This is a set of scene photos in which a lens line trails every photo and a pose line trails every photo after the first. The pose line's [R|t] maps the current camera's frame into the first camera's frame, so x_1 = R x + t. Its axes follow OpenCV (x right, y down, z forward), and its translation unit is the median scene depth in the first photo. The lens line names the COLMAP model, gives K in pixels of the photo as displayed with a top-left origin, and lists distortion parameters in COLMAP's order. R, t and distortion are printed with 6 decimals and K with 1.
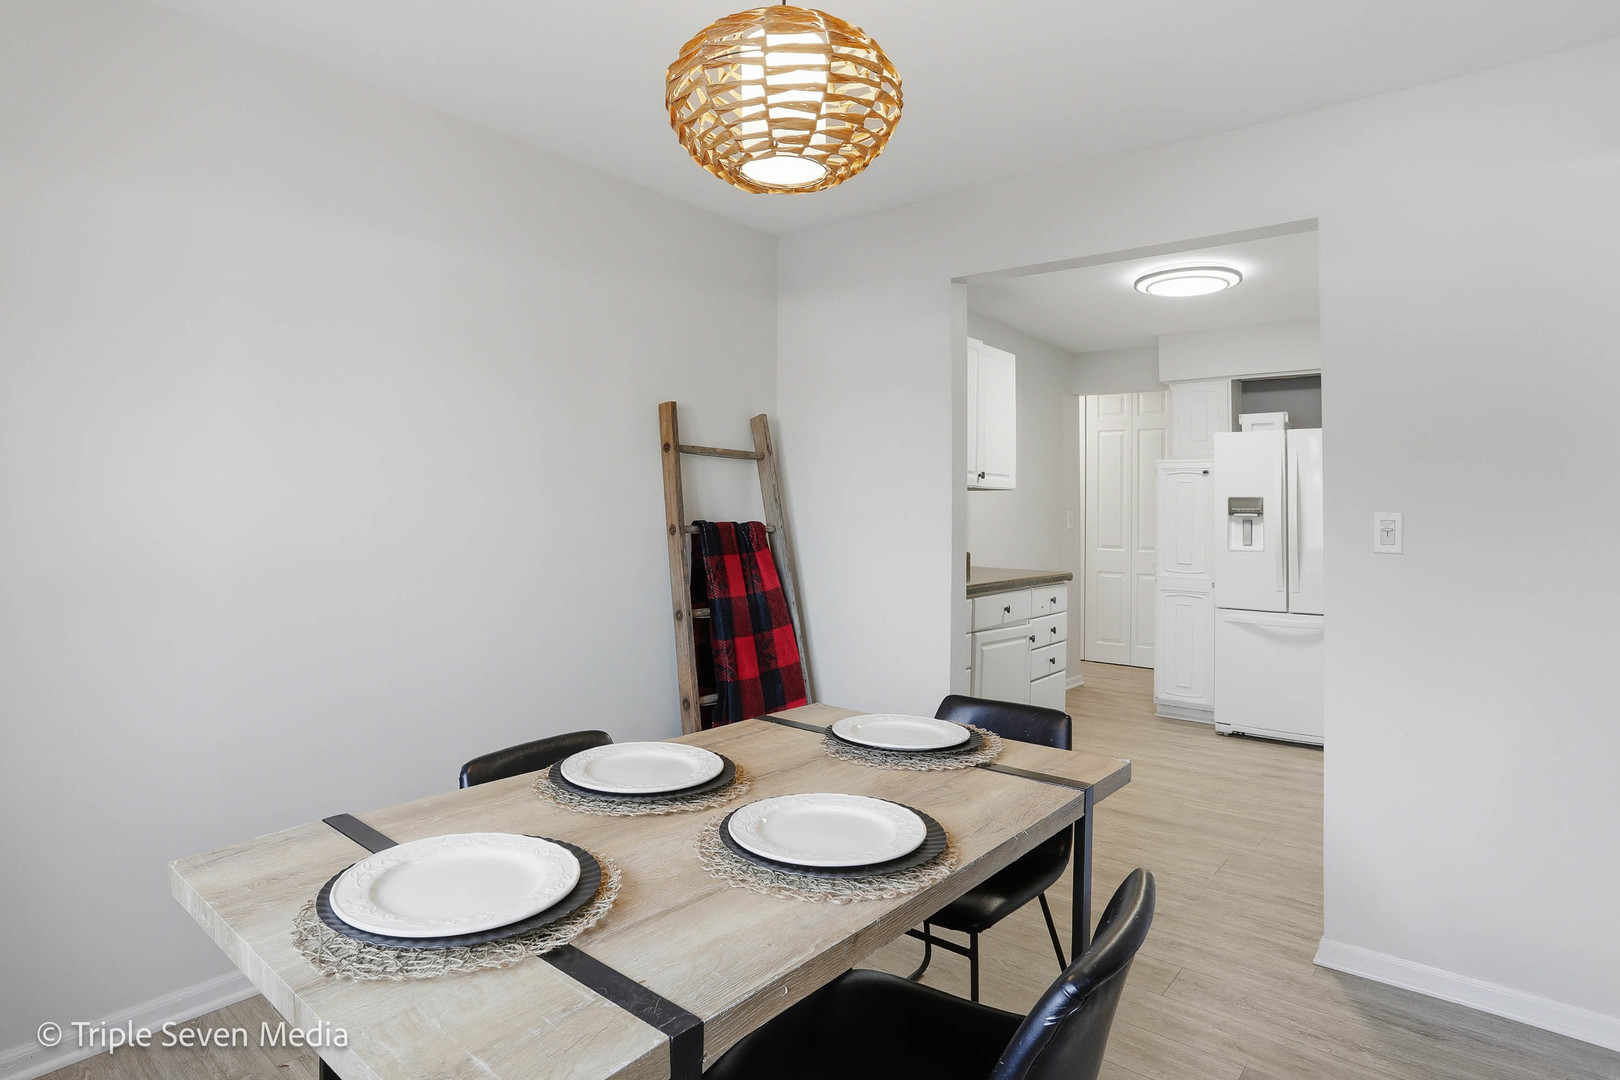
lens RADIAL K [[838.6, 0, 812.8], [0, 838.6, 478.0], [0, 0, 1]] dist [-0.056585, 0.000143]
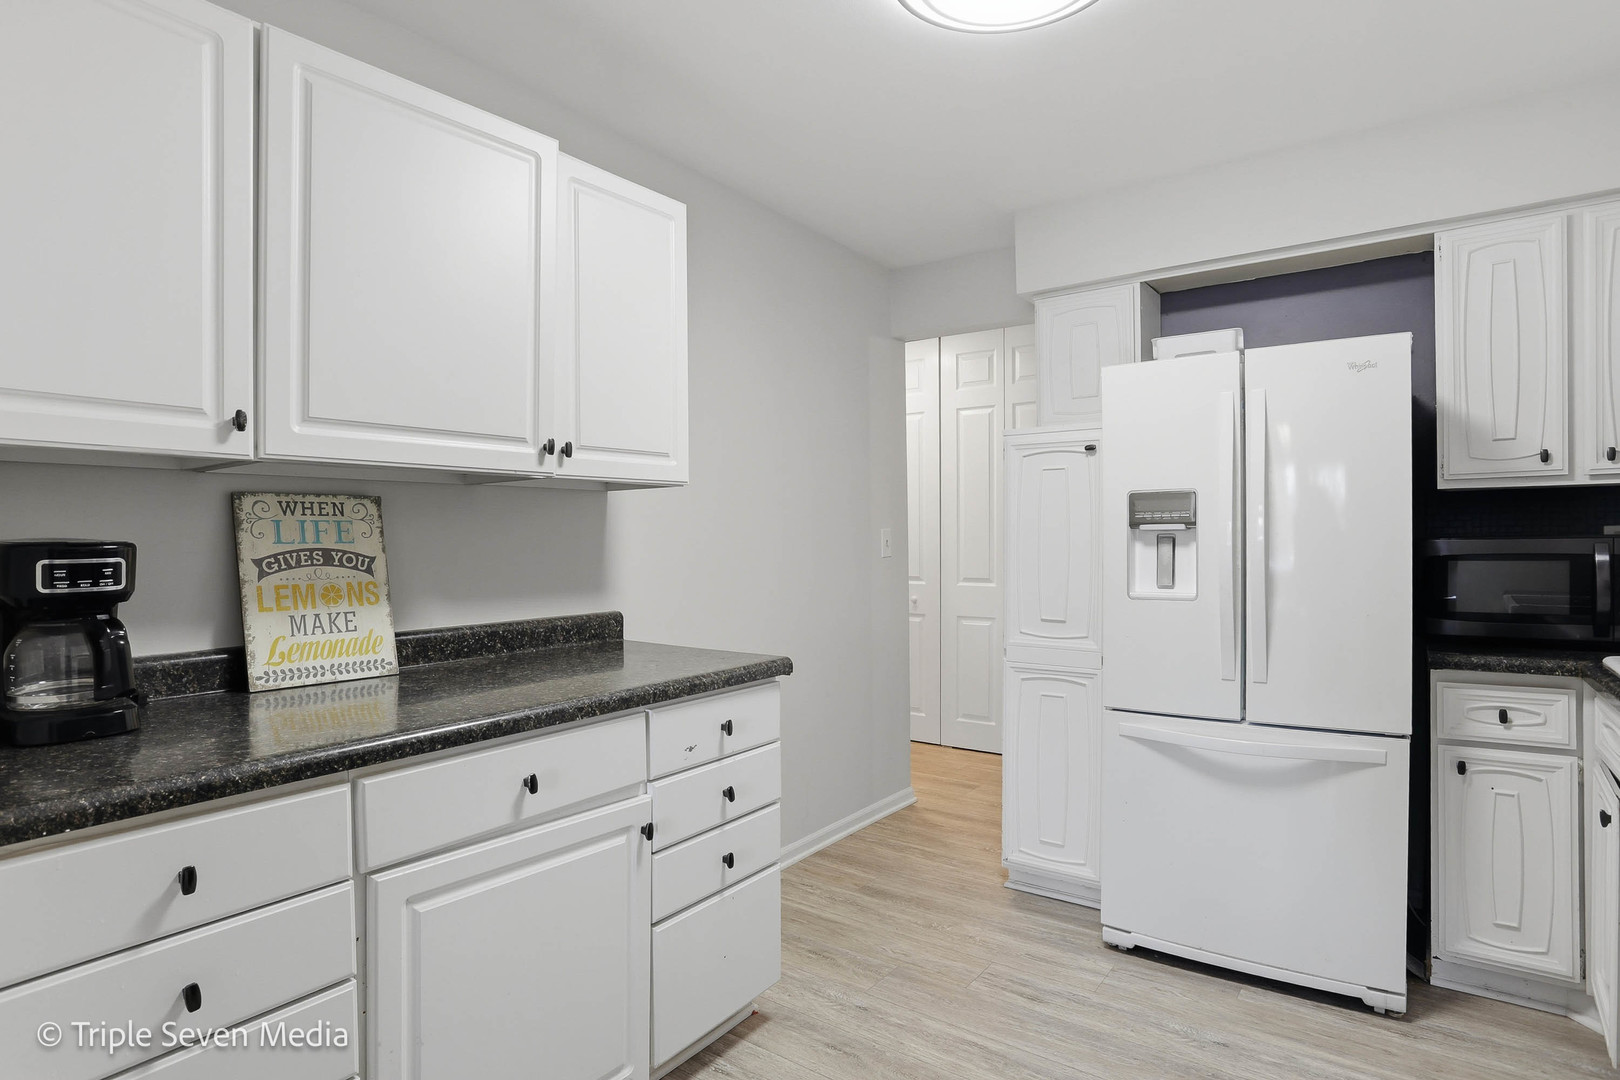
lens RADIAL K [[852.3, 0, 801.3], [0, 852.3, 553.8], [0, 0, 1]] dist [-0.073654, 0.032561]
pose [[0.998075, -0.023354, 0.057459, 0.273057], [0.019815, 0.997915, 0.061420, 0.024807], [-0.058774, -0.060163, 0.996457, 0.497465]]
